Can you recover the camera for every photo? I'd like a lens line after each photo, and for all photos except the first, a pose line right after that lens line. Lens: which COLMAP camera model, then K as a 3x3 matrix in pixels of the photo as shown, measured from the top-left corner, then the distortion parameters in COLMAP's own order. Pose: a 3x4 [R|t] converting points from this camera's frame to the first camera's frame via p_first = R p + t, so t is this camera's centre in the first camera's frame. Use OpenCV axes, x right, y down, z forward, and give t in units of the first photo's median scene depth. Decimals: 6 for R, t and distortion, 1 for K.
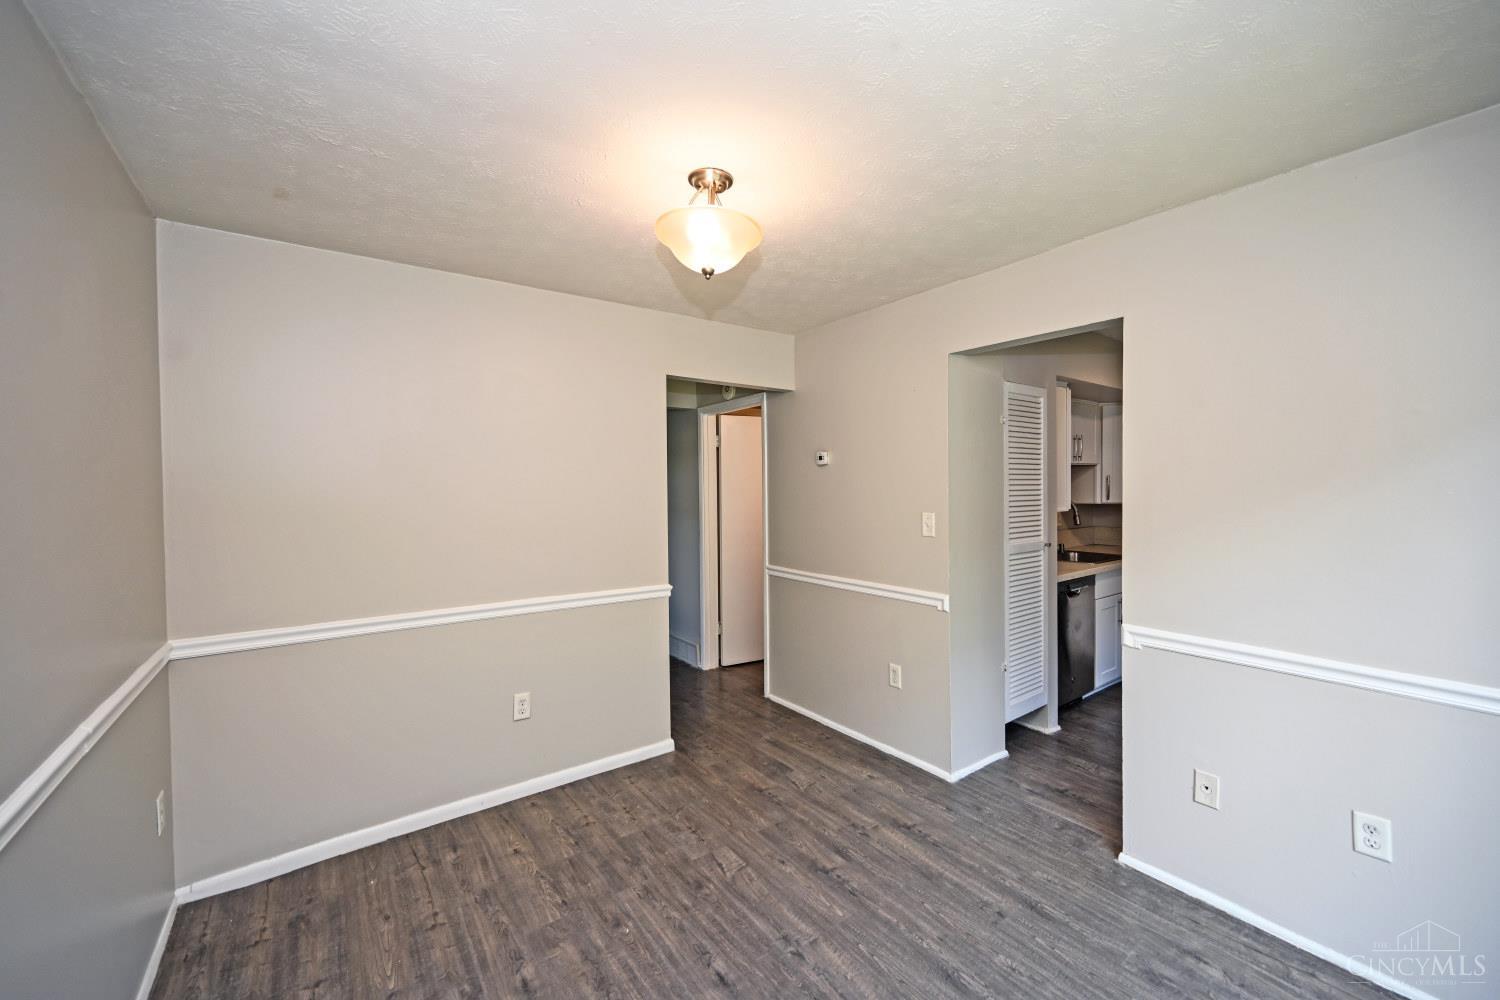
lens RADIAL K [[591.7, 0, 754.8], [0, 591.7, 495.2], [0, 0, 1]] dist [-0.001498, 0.000727]
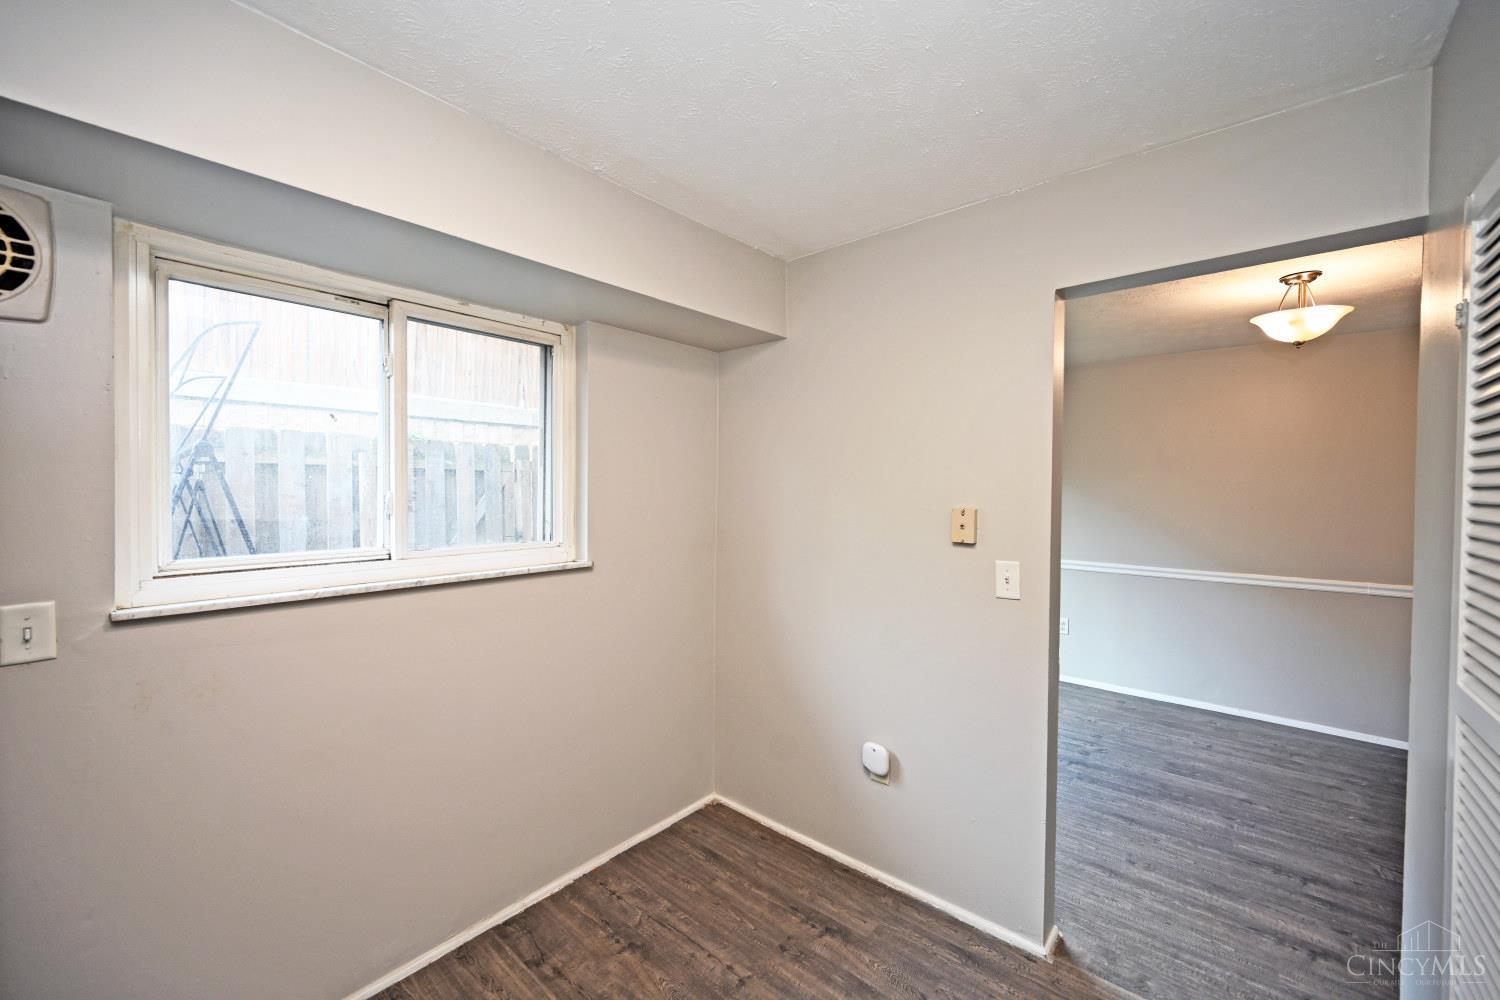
lens RADIAL K [[591.7, 0, 748.9], [0, 591.7, 497.6], [0, 0, 1]] dist [-0.001498, 0.000727]
pose [[-0.974845, 0.005046, -0.222828, 1.281016], [-0.003290, 0.999309, 0.037025, -0.044710], [0.222861, 0.036826, -0.974154, 1.768409]]
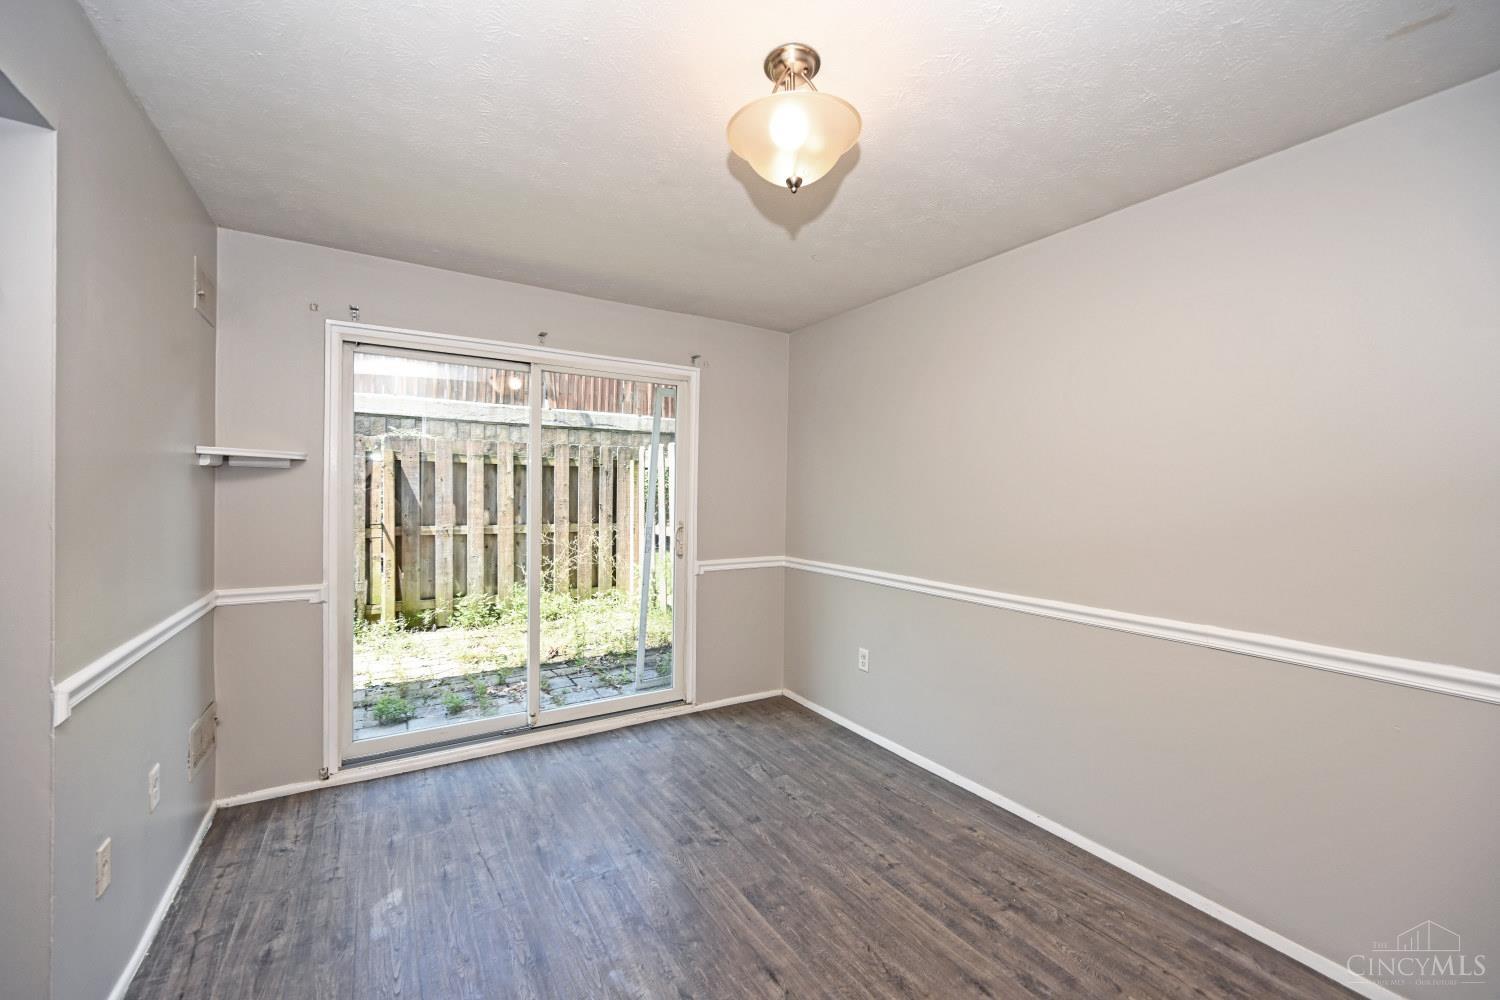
lens RADIAL K [[591.7, 0, 748.3], [0, 591.7, 493.0], [0, 0, 1]] dist [-0.001498, 0.000727]
pose [[-0.996978, -0.003552, 0.077605, -0.070583], [-0.002077, 0.999816, 0.019081, 0.022114], [-0.077659, 0.018862, -0.996802, 1.539002]]
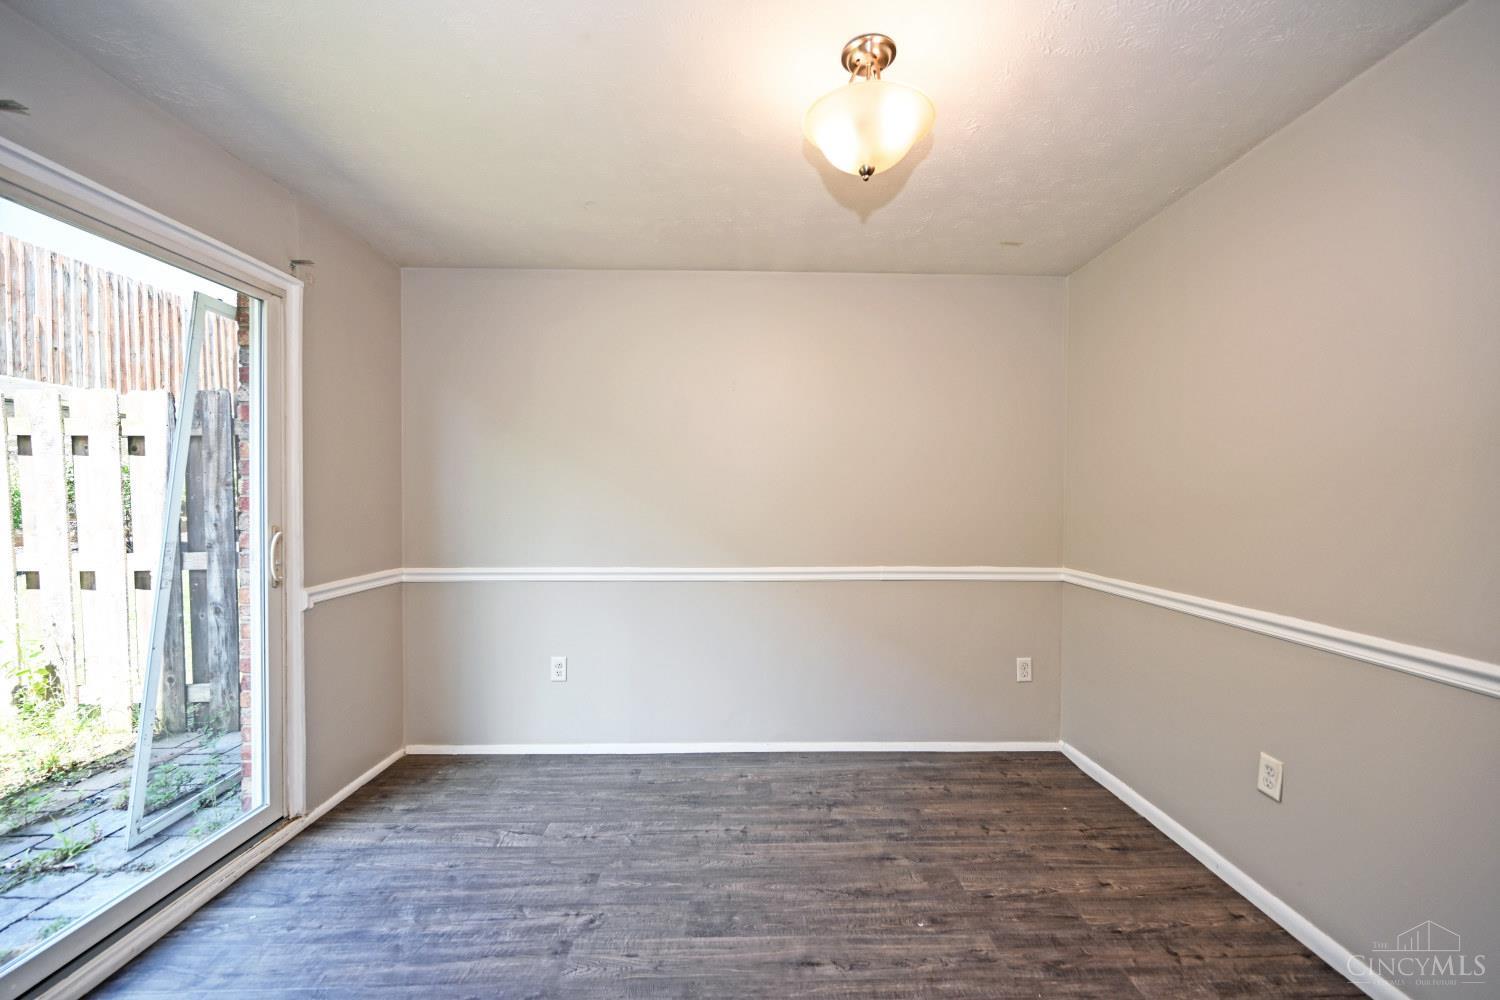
lens RADIAL K [[591.7, 0, 756.4], [0, 591.7, 505.9], [0, 0, 1]] dist [-0.001498, 0.000727]
pose [[-0.575977, 0.020329, -0.817213, 0.587483], [-0.010582, 0.999422, 0.032320, 0.055656], [0.817398, 0.027263, -0.575428, 1.151704]]
